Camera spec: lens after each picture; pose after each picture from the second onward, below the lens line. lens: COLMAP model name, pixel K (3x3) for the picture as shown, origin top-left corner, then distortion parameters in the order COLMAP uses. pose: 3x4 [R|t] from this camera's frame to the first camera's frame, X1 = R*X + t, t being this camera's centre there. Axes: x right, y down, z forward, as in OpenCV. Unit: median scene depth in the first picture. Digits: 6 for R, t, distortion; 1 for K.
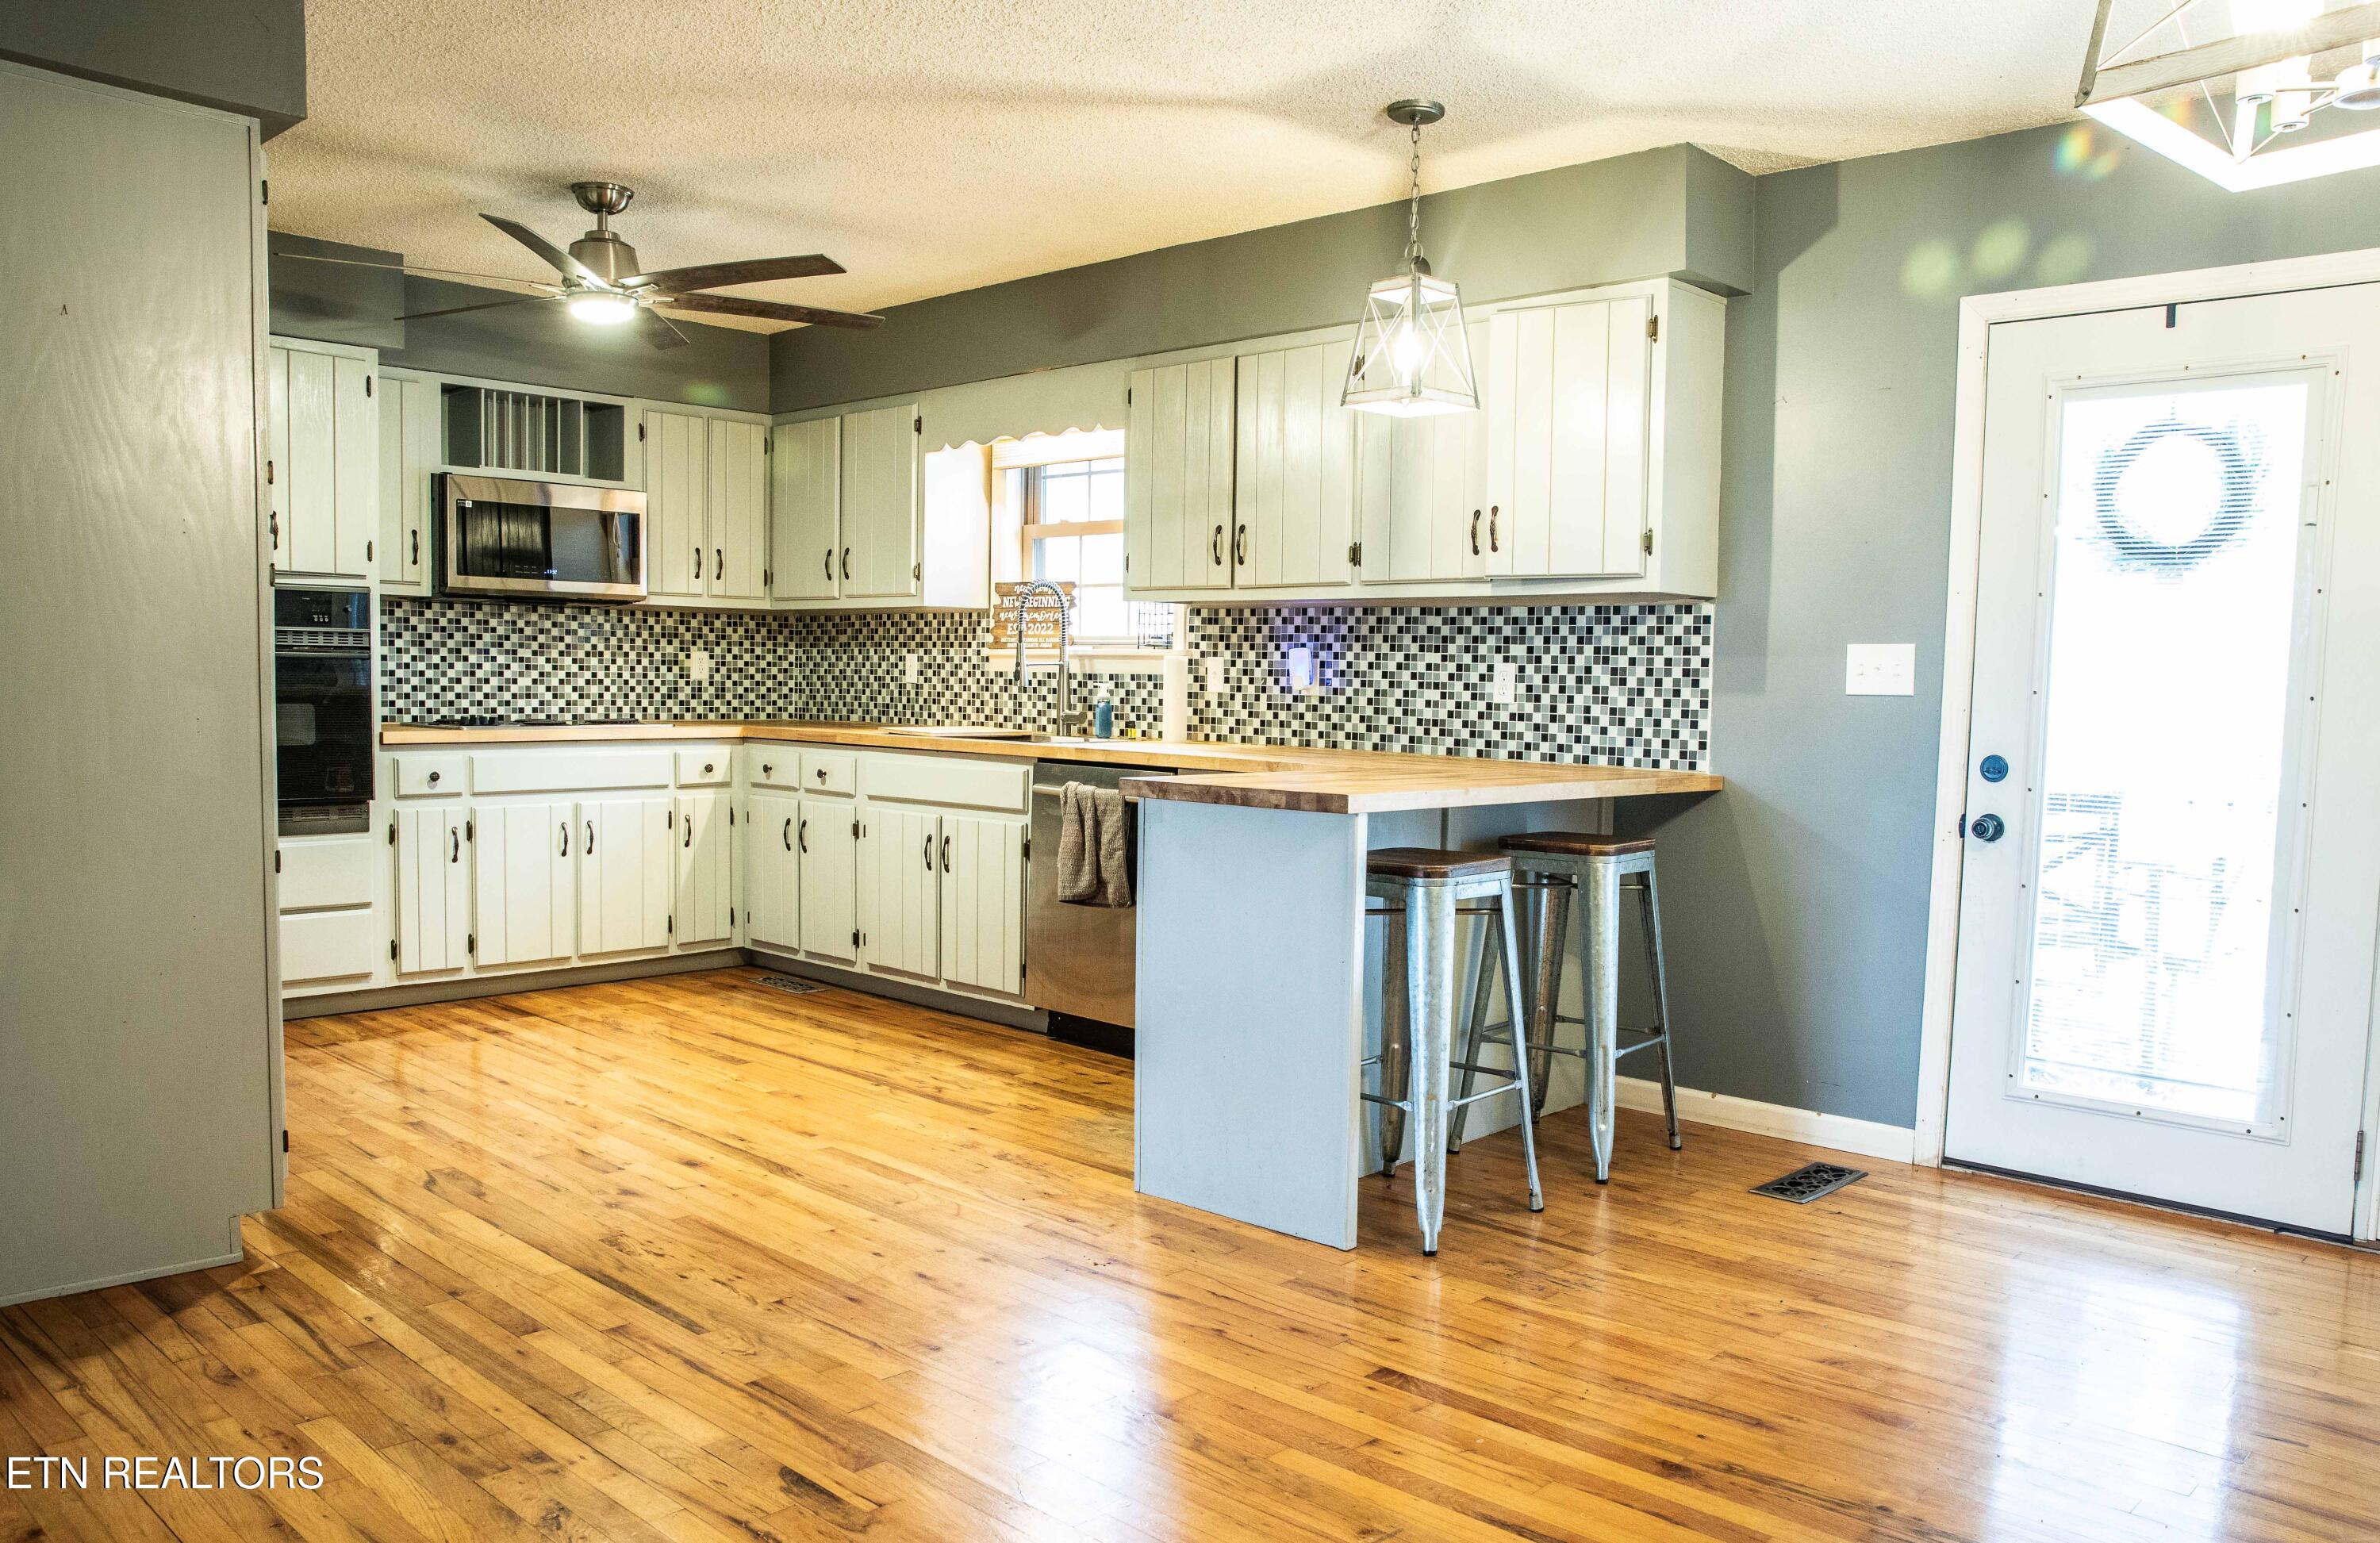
lens RADIAL K [[1674.9, 0, 1191.3], [0, 1674.9, 772.7], [0, 0, 1]] dist [-0.070361, -0.000705]
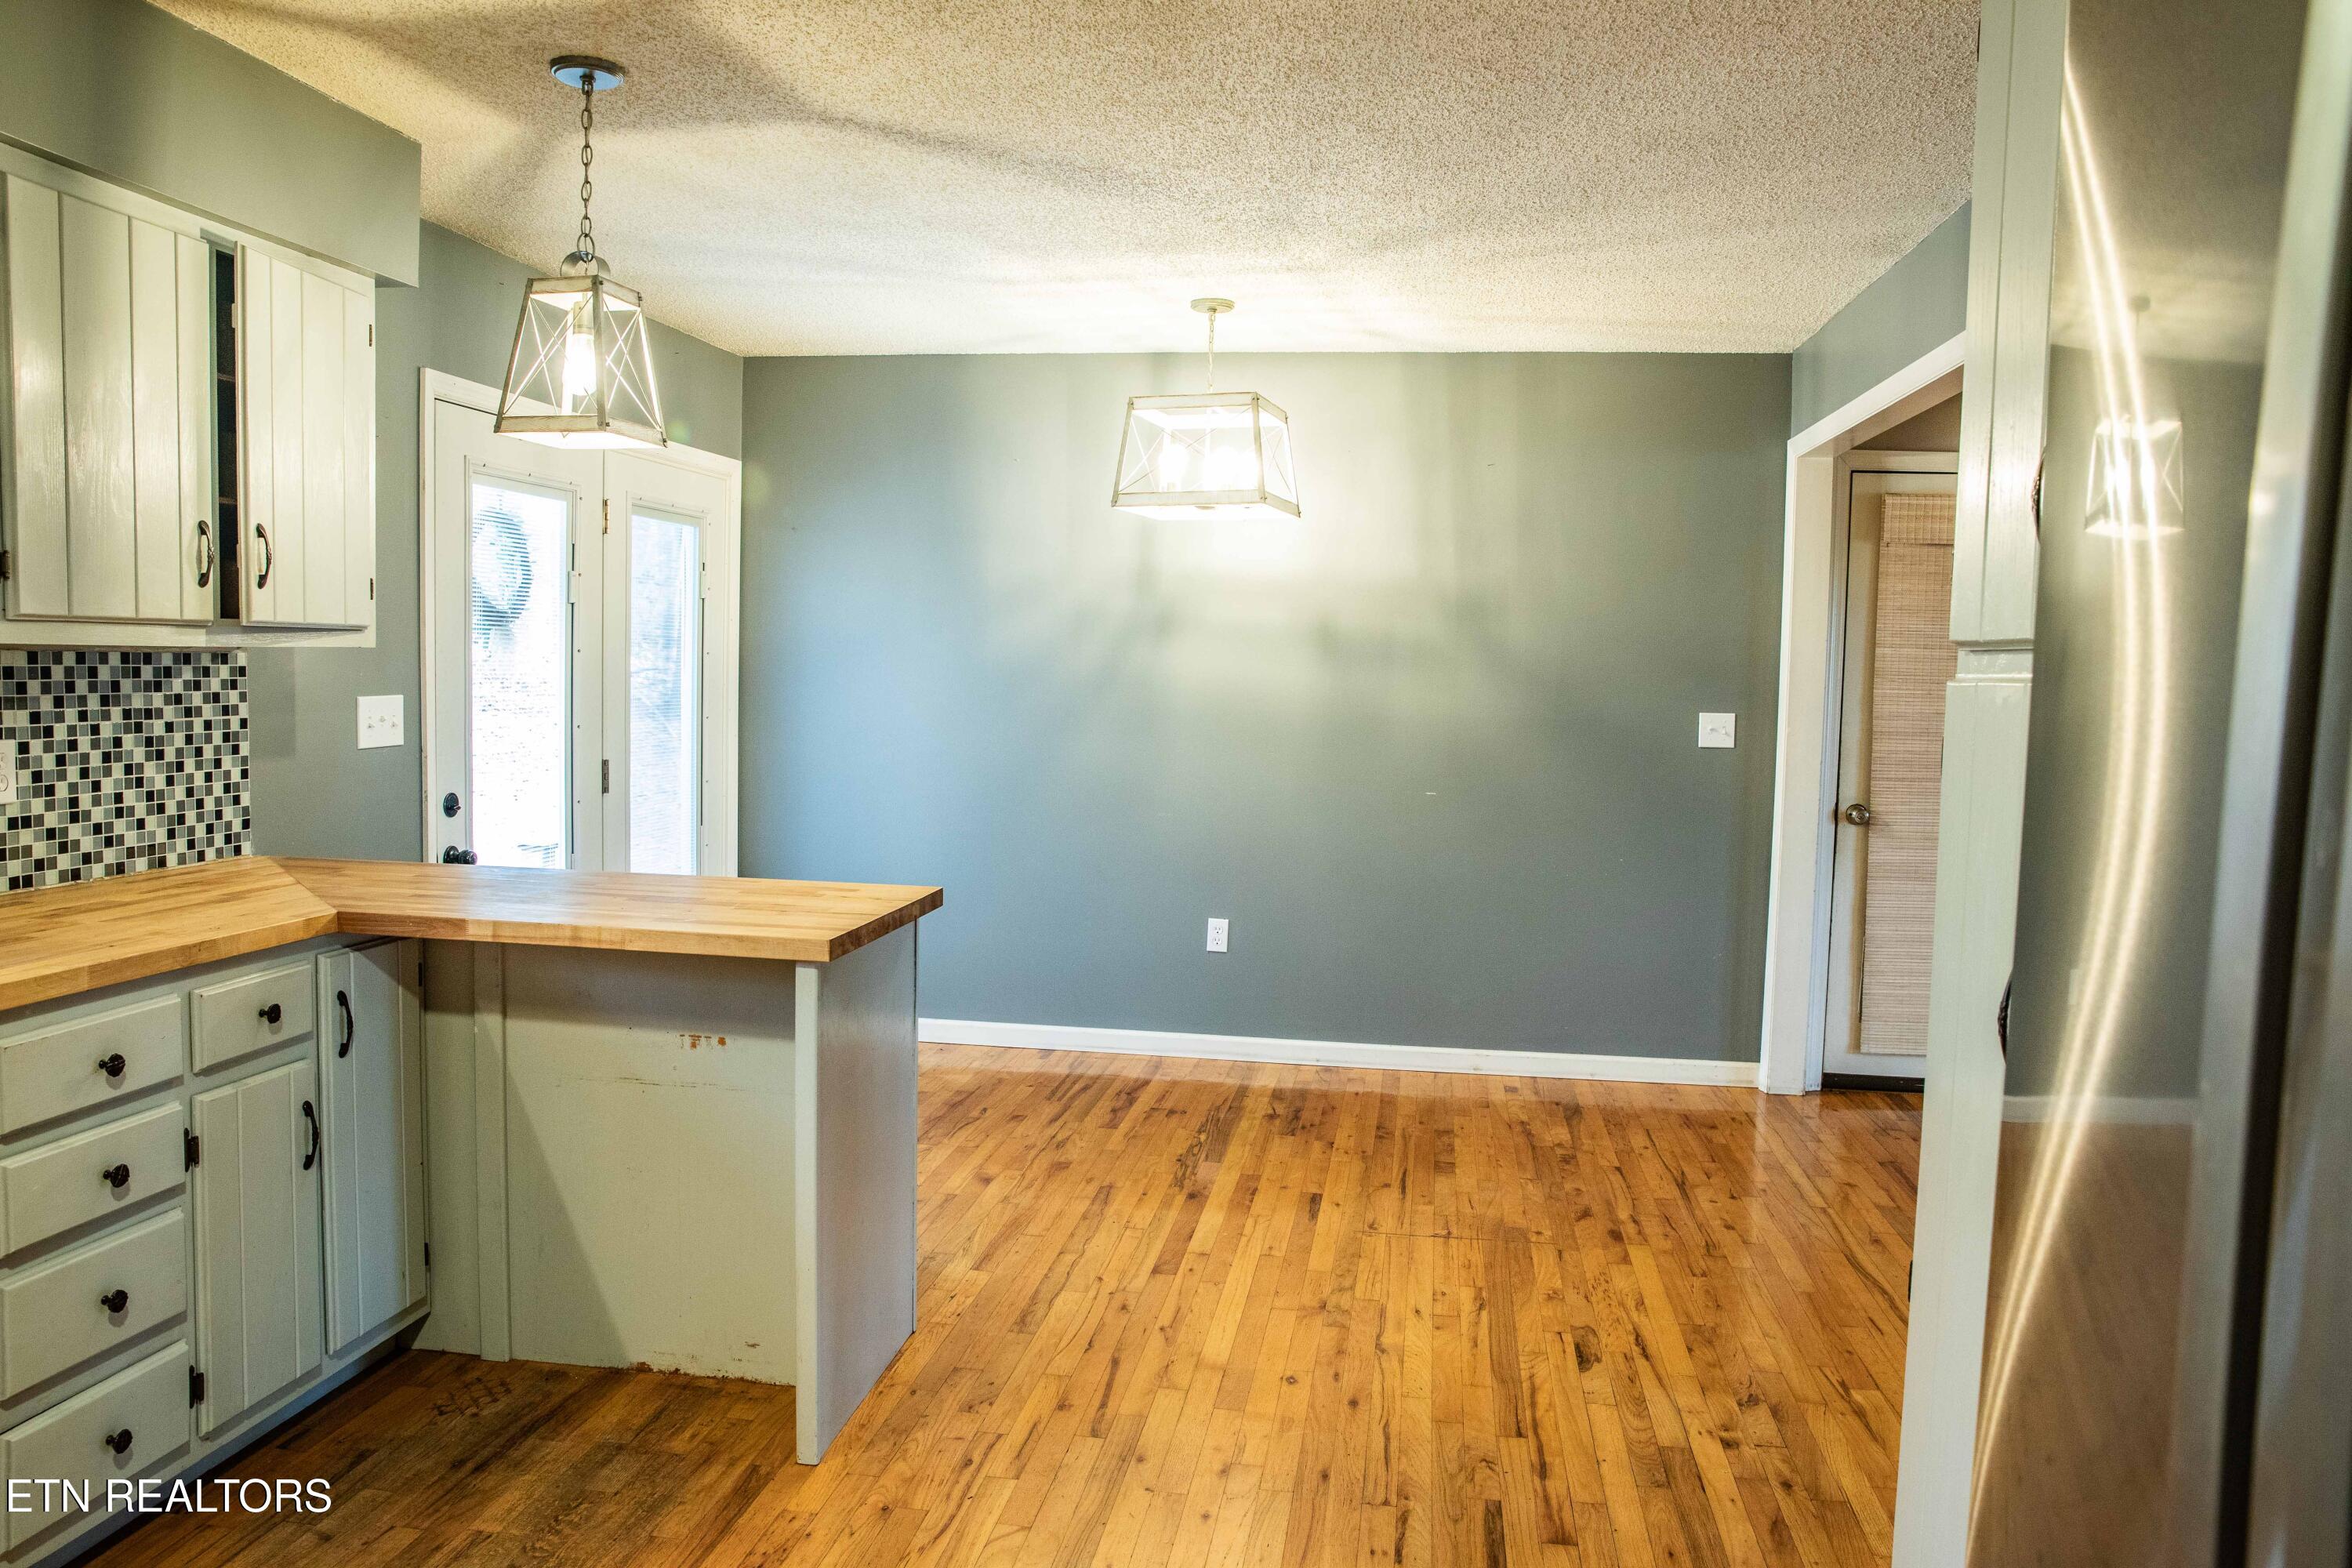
lens RADIAL K [[1601.1, 0, 1177.1], [0, 1601.1, 780.1], [0, 0, 1]] dist [-0.047646, -0.001564]
pose [[-0.543343, -0.094208, 0.834208, -0.570550], [0.014825, 0.992452, 0.121734, -0.121569], [-0.839380, 0.078511, -0.537845, 0.994917]]
